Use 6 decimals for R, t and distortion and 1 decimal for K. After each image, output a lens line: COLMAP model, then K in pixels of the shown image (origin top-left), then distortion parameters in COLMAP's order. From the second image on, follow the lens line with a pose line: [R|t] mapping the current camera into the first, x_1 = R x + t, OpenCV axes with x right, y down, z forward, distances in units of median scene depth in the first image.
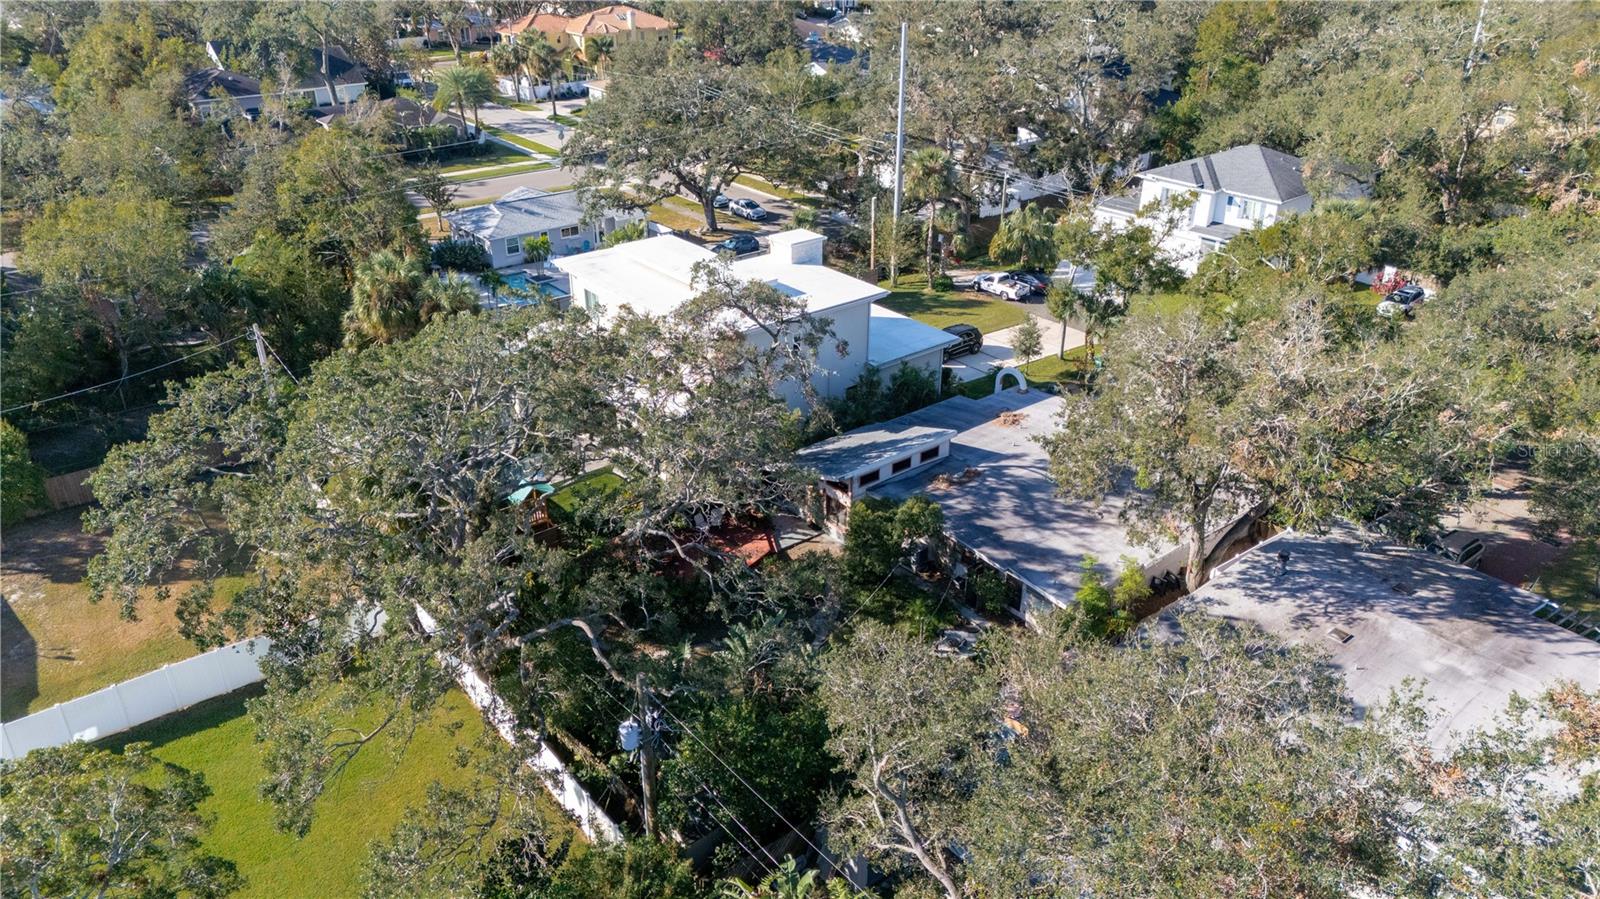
lens RADIAL K [[1174.5, 0, 803.1], [0, 1174.5, 452.2], [0, 0, 1]] dist [0.048268, -0.020680]
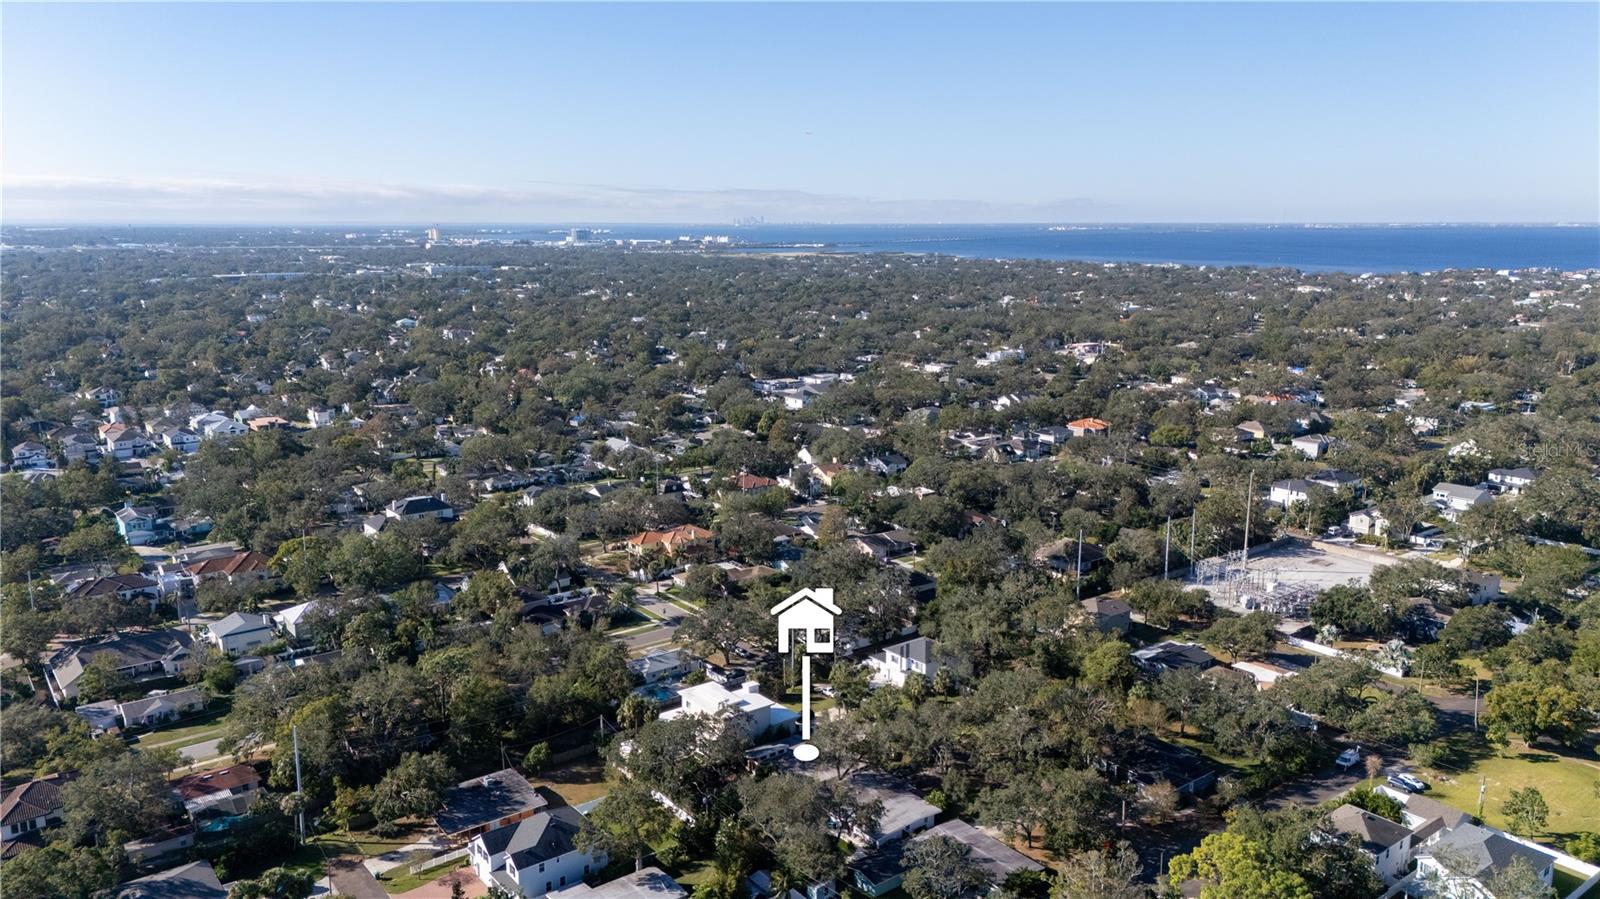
lens RADIAL K [[1174.5, 0, 805.4], [0, 1174.5, 442.9], [0, 0, 1]] dist [0.048268, -0.020680]
pose [[0.999673, 0.005220, -0.025048, 0.170610], [-0.011885, 0.961683, -0.273905, 0.052112], [0.022658, 0.274113, 0.961431, -1.768872]]
